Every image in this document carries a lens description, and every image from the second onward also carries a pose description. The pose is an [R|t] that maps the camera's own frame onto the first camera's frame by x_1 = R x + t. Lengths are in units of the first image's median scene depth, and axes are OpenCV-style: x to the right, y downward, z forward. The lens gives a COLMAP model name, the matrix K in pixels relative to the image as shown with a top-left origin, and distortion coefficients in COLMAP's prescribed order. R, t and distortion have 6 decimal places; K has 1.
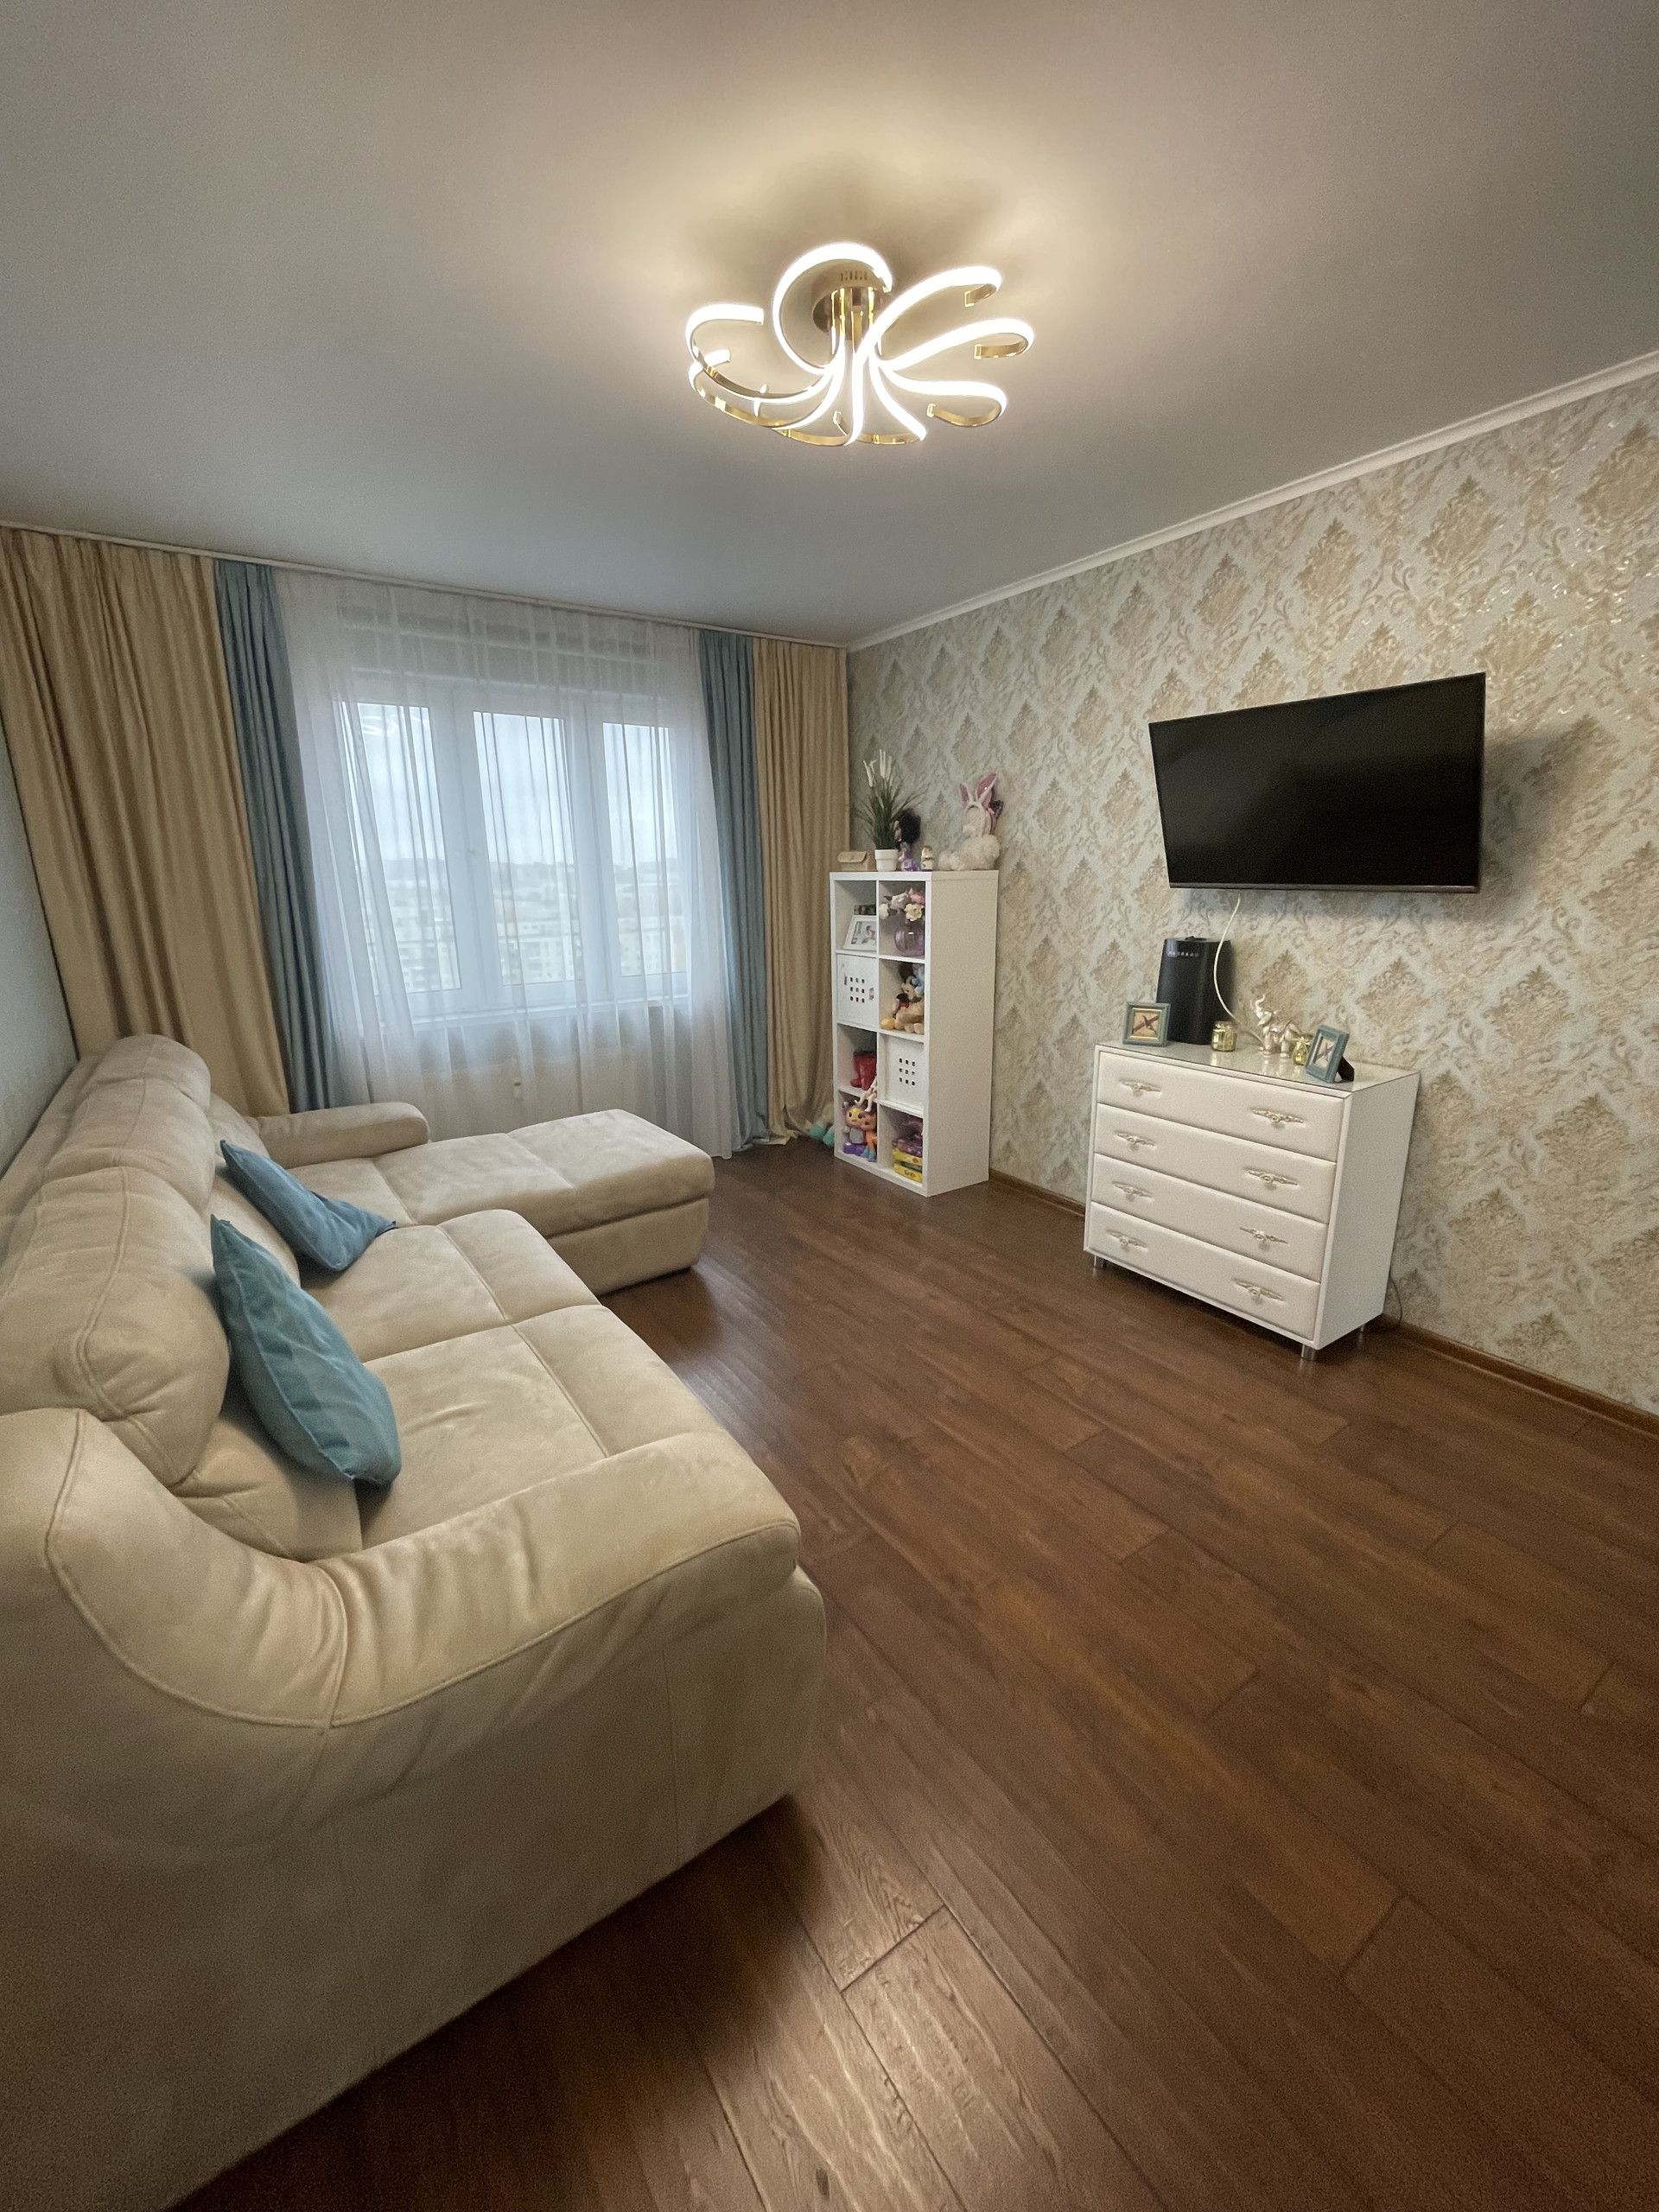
lens RADIAL K [[895.3, 0, 829.5], [0, 895.3, 1106.0], [0, 0, 1]] dist [-0.002351, 0.000273]
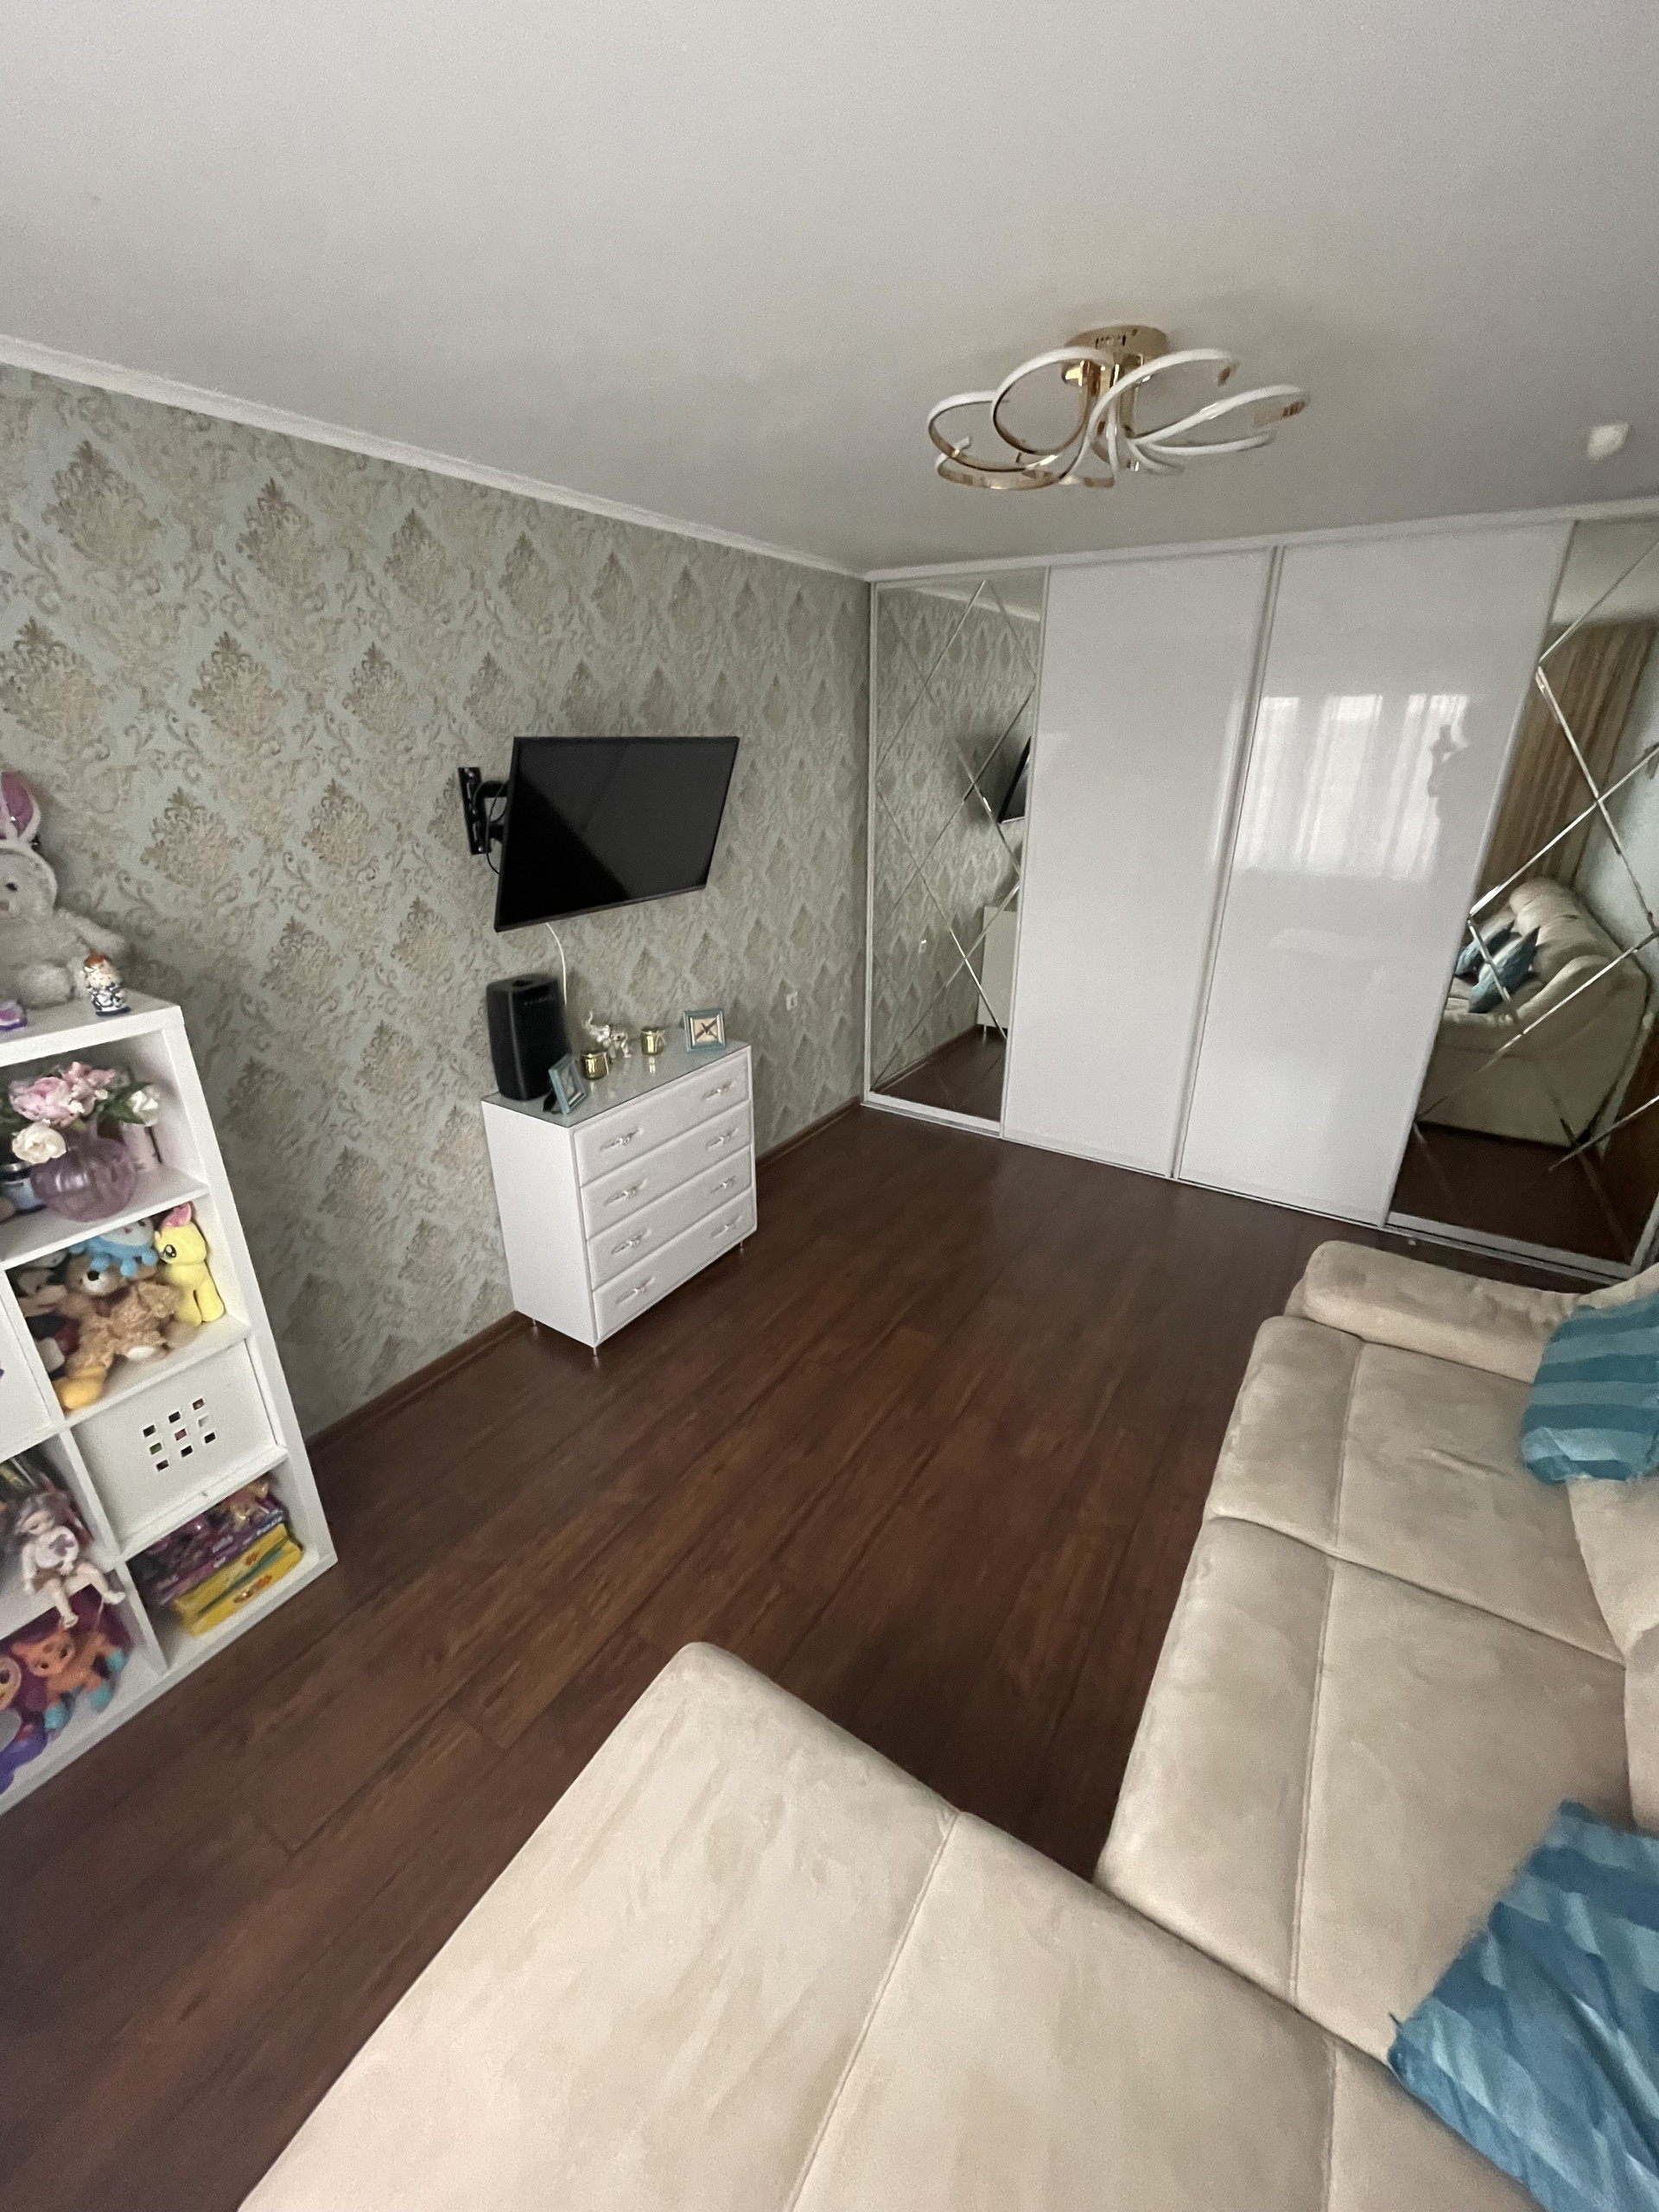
lens RADIAL K [[895.3, 0, 829.5], [0, 895.3, 1106.0], [0, 0, 1]] dist [-0.002351, 0.000273]
pose [[-0.402666, -0.342245, 0.848957, -0.479260], [0.239447, 0.855791, 0.458571, -0.395740], [-0.883473, 0.387932, -0.262648, 0.967530]]
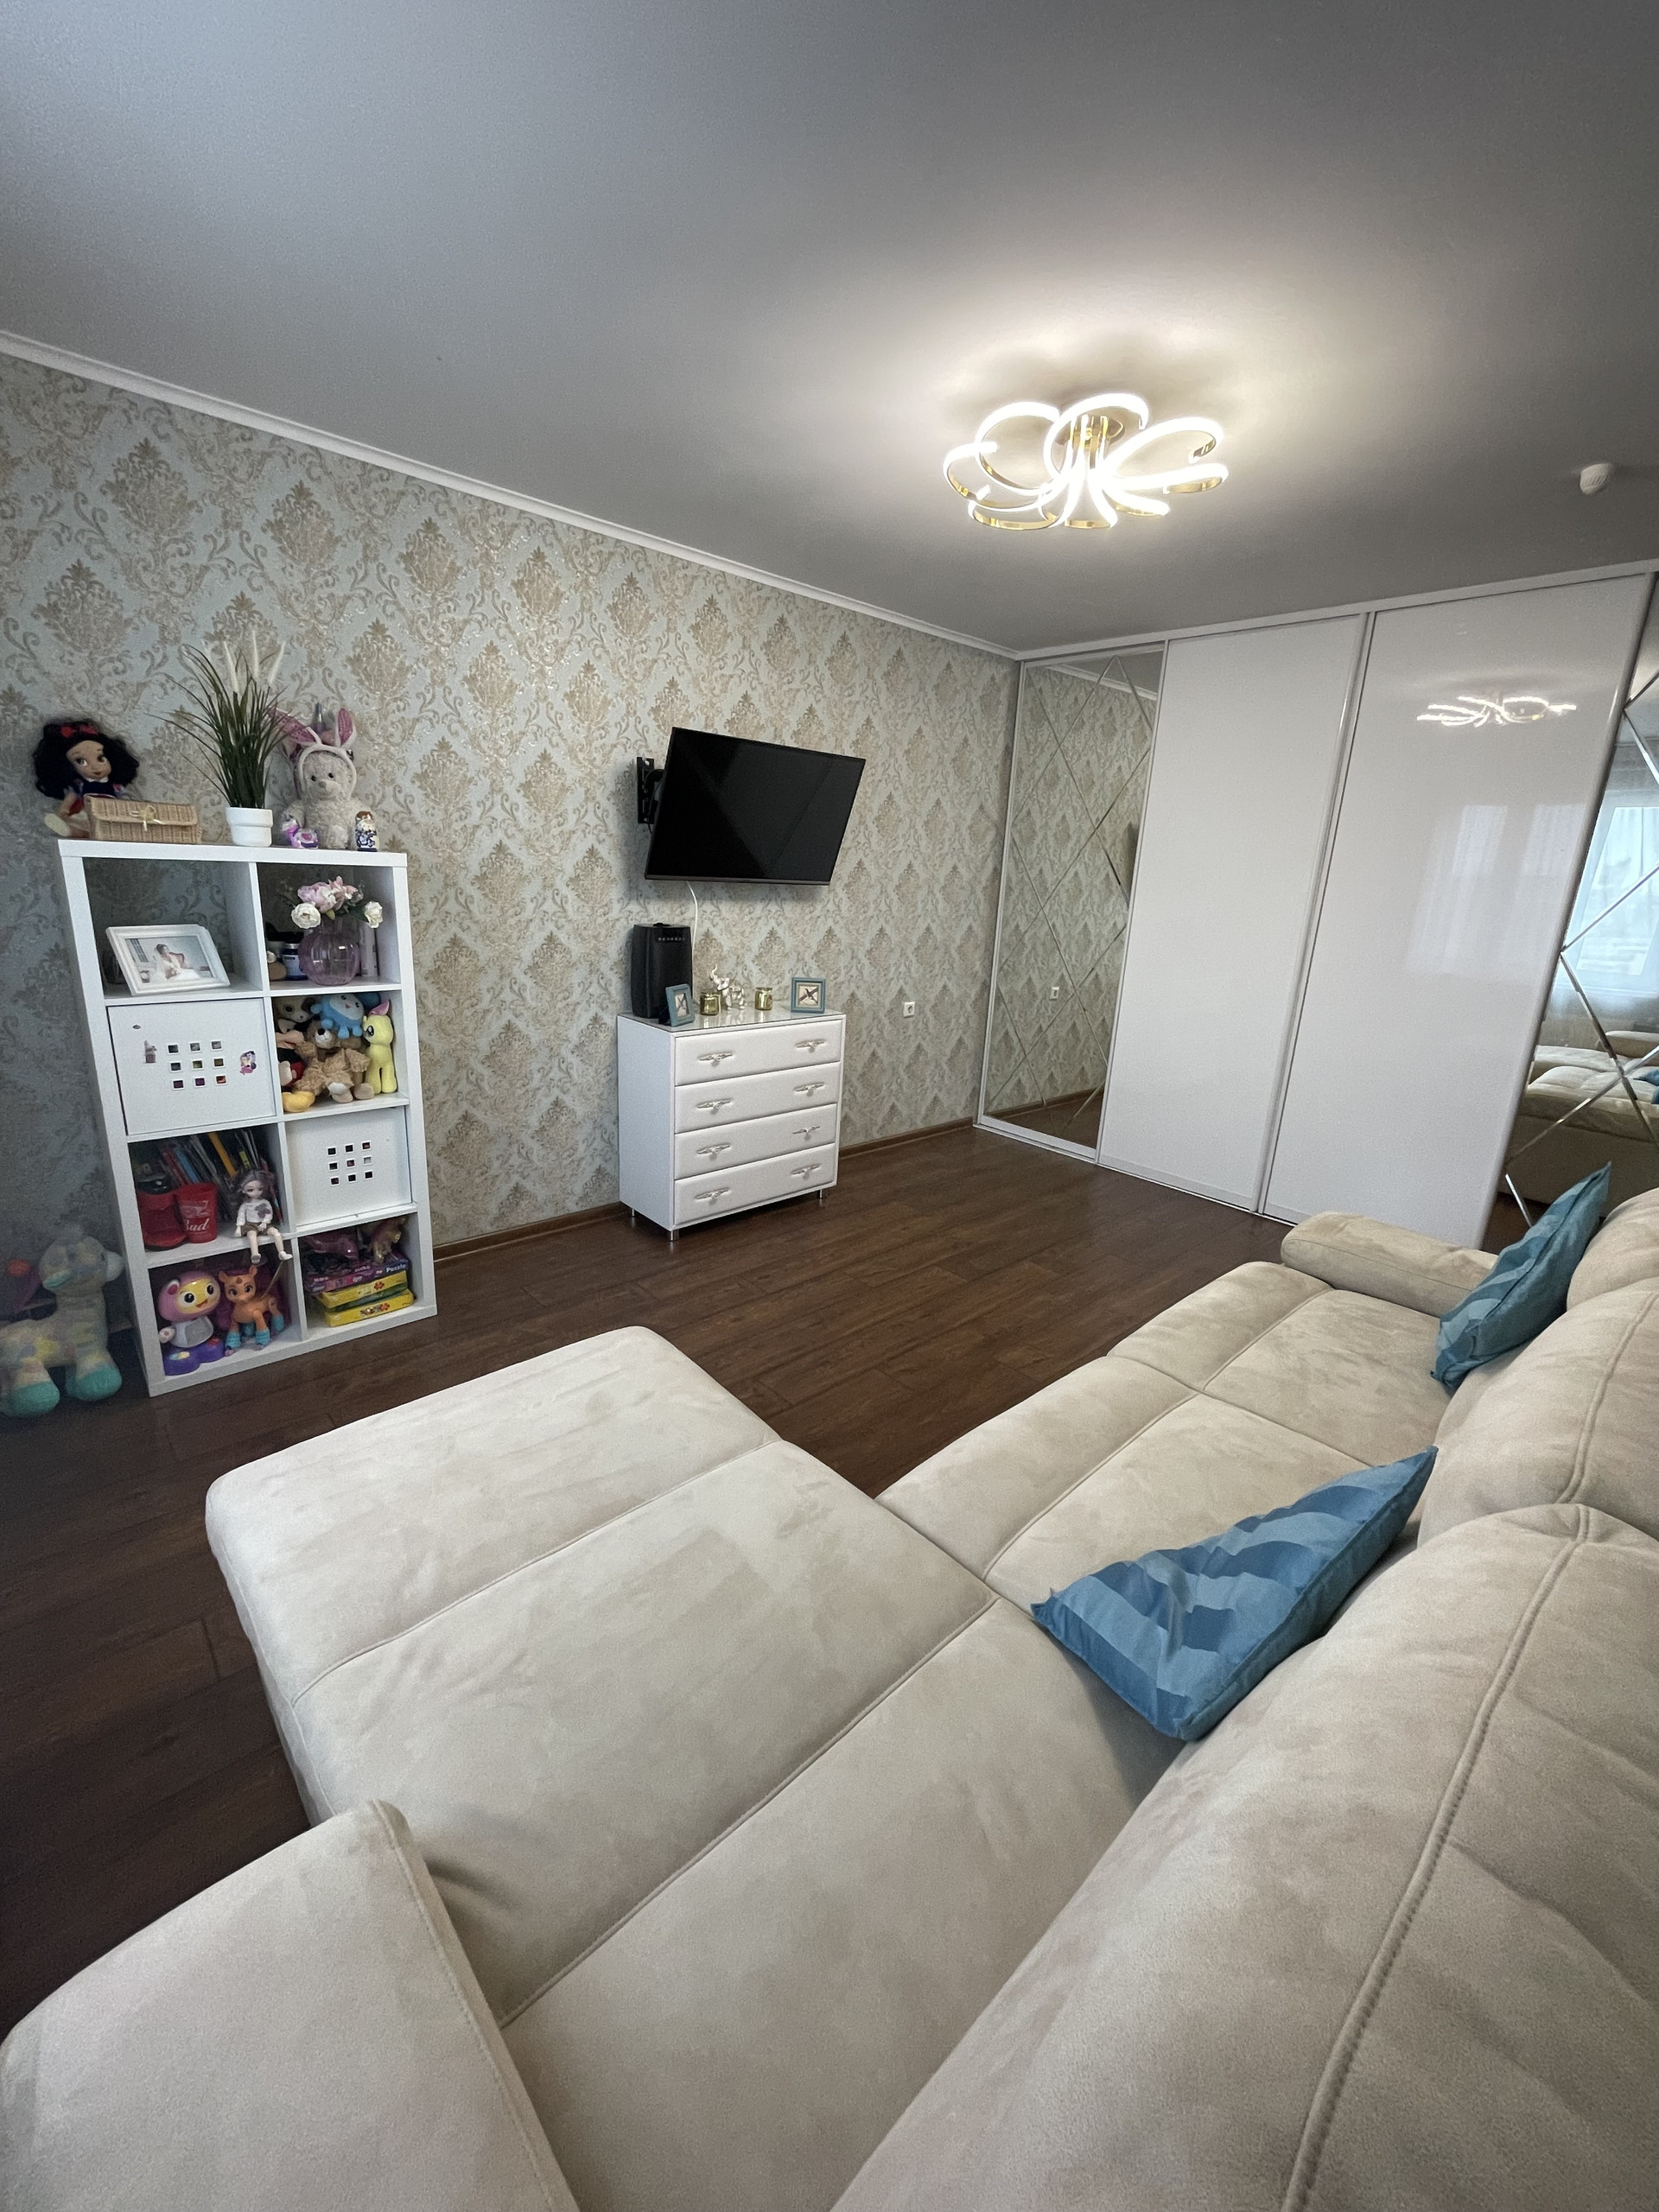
lens RADIAL K [[895.3, 0, 829.5], [0, 895.3, 1106.0], [0, 0, 1]] dist [-0.002351, 0.000273]
pose [[-0.147748, -0.257177, 0.955003, -0.719781], [0.206531, 0.936289, 0.284090, -0.238645], [-0.967220, 0.239211, -0.085220, 0.905105]]
